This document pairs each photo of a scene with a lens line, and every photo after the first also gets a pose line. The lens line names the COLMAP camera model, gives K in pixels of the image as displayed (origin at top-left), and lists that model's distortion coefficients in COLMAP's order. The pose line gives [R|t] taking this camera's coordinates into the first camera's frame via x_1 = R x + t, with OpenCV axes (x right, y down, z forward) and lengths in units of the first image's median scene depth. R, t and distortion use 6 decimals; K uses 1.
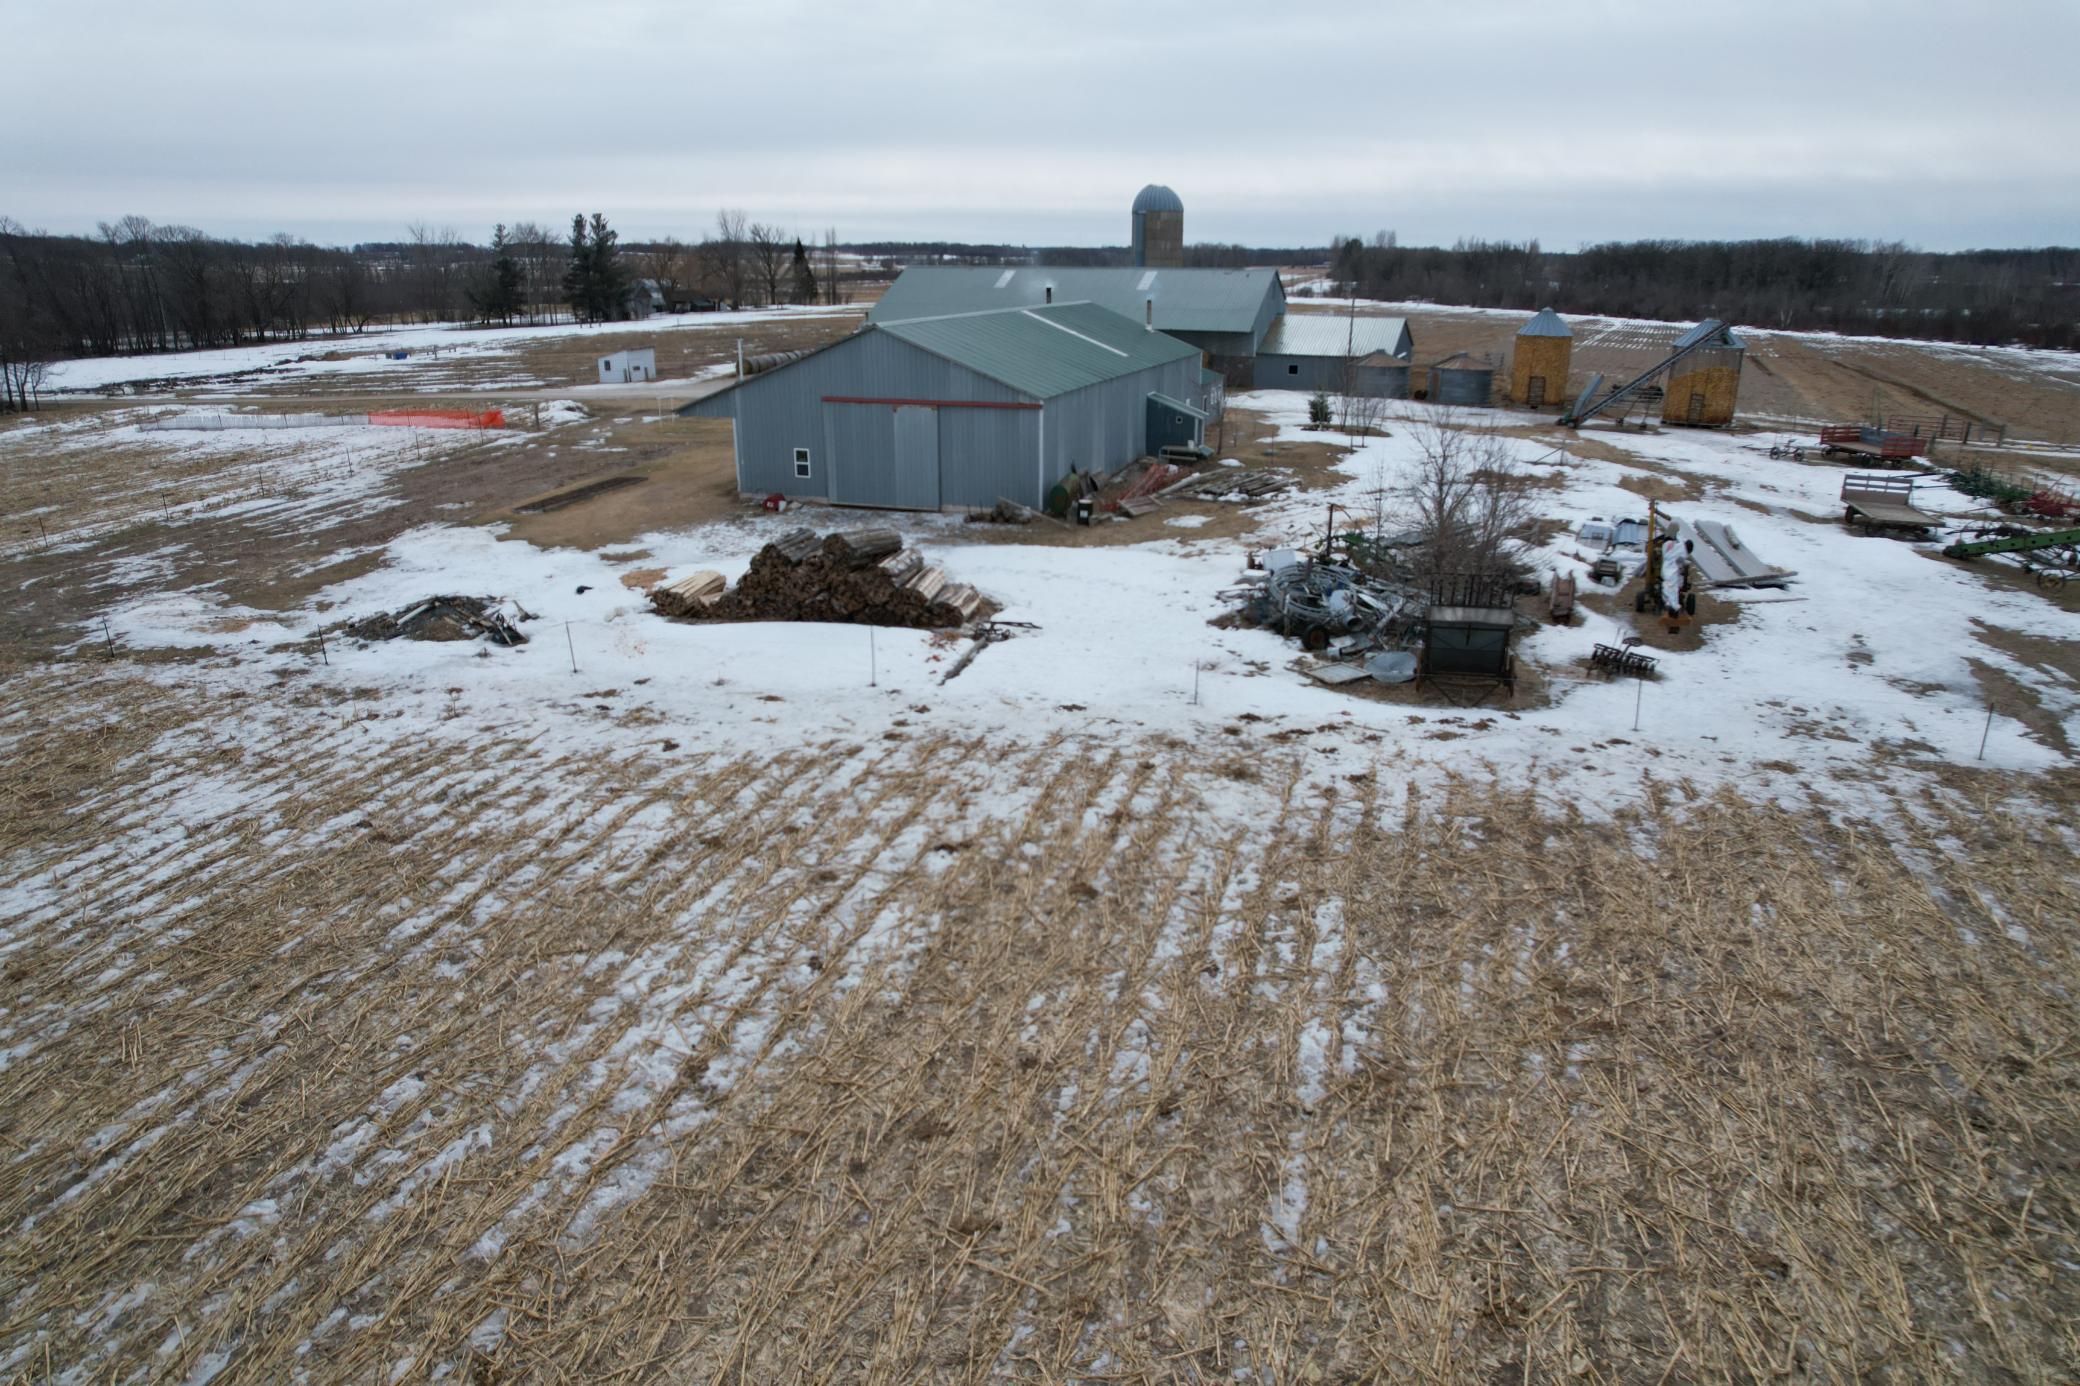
lens RADIAL K [[1336.4, 0, 1049.3], [0, 1336.4, 676.2], [0, 0, 1]] dist [-0.080639, 0.080386]
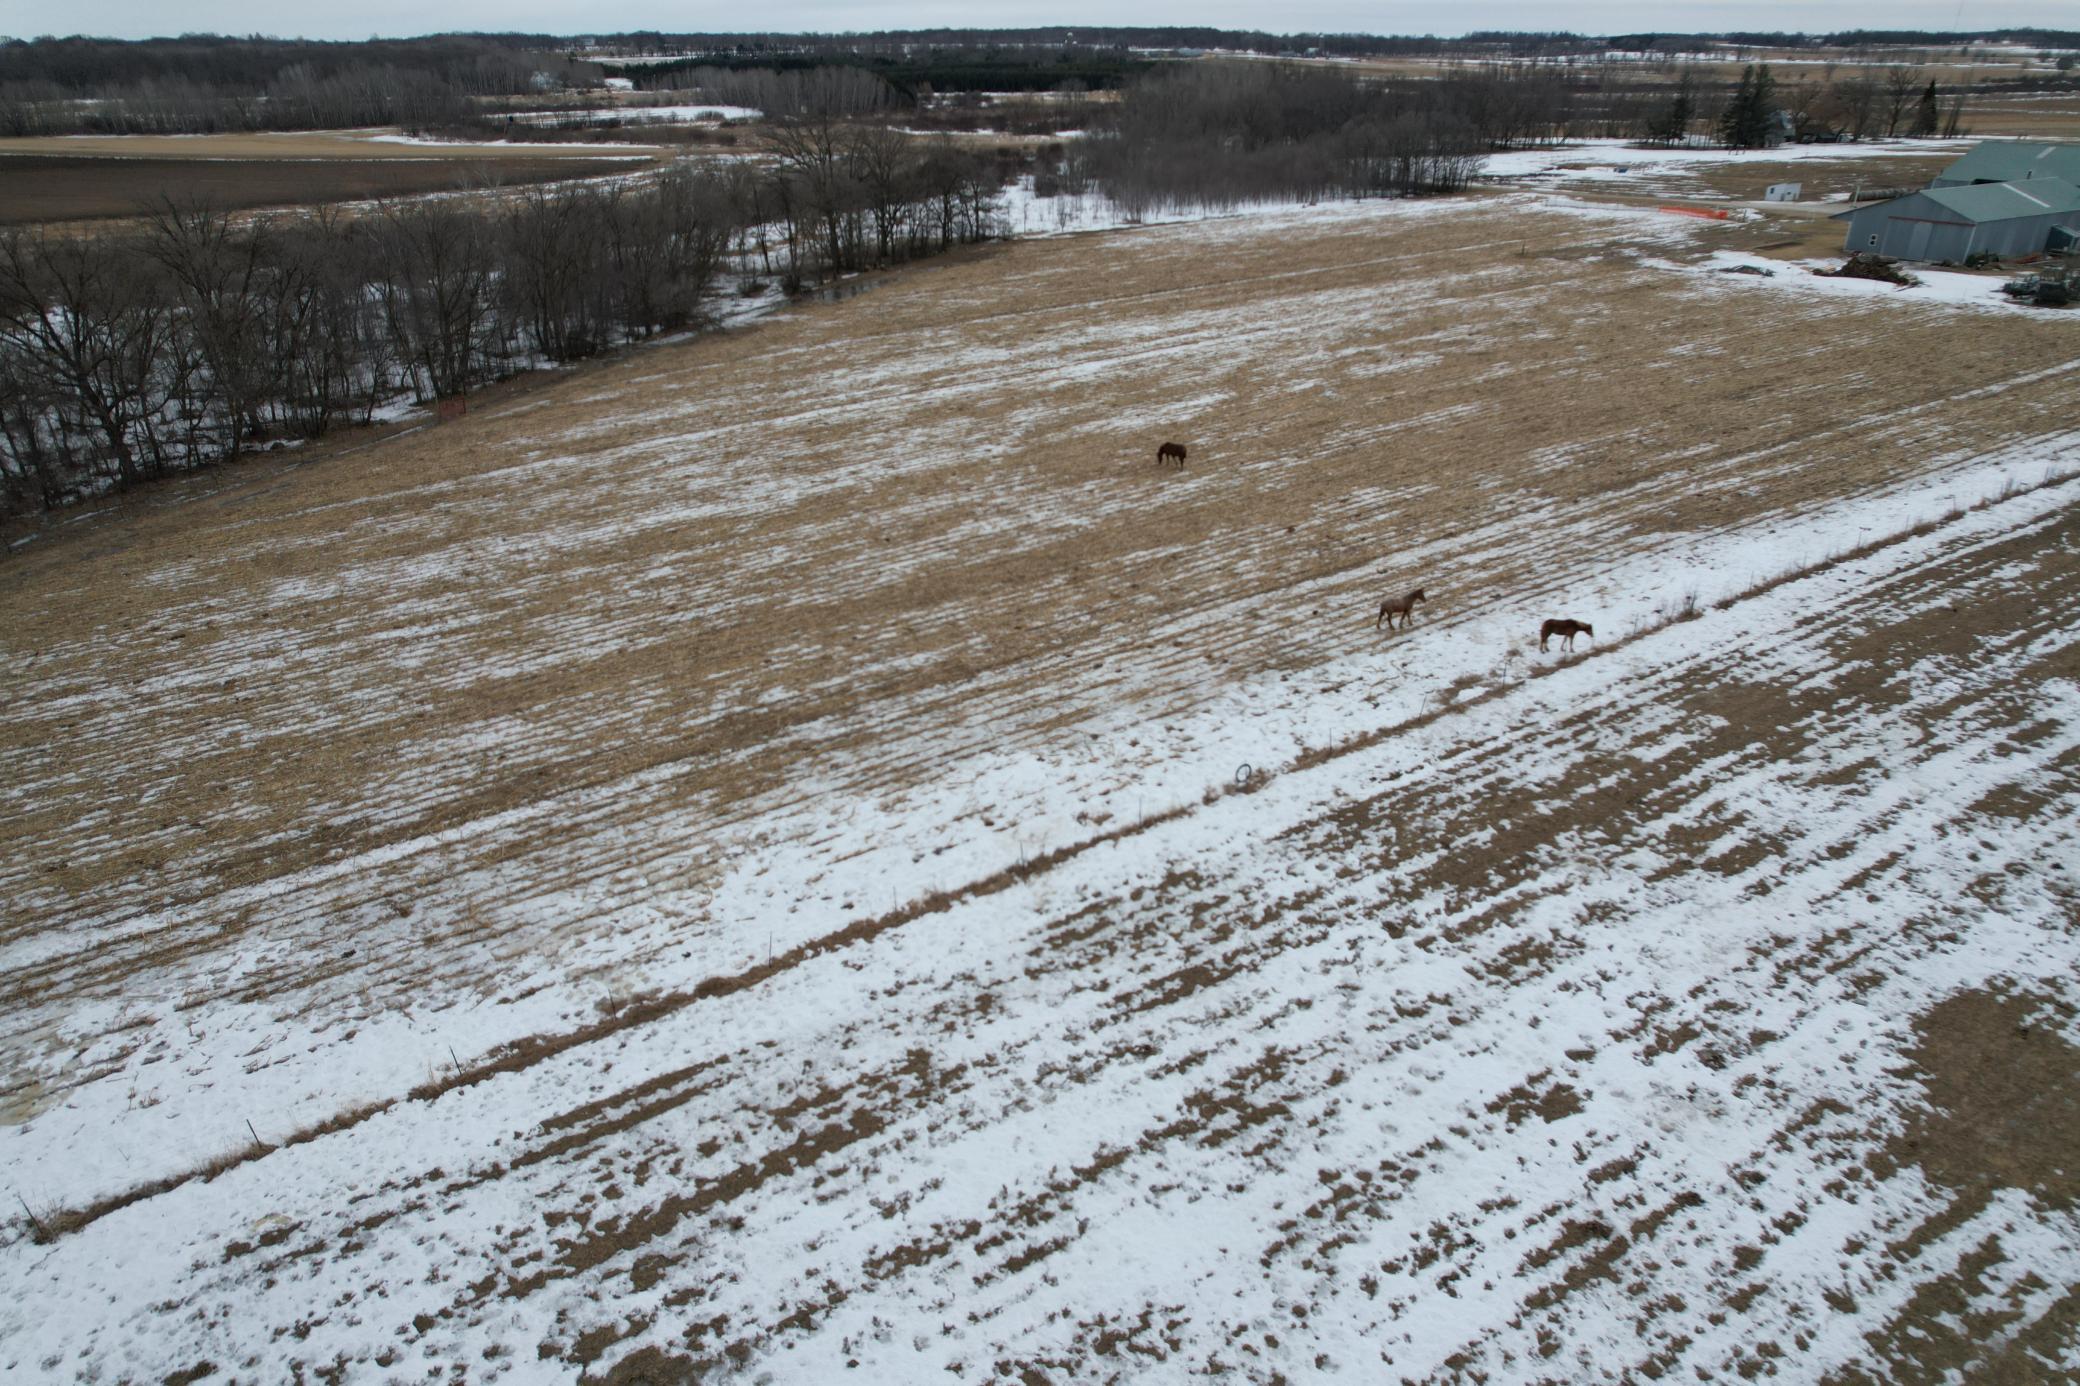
lens RADIAL K [[1323.1, 0, 1048.0], [0, 1323.1, 694.5], [0, 0, 1]] dist [-0.056801, 0.043304]
pose [[0.741891, 0.296799, -0.601255, 0.298750], [-0.199177, 0.953772, 0.225048, 0.316609], [0.640254, -0.047205, 0.766711, -1.484956]]
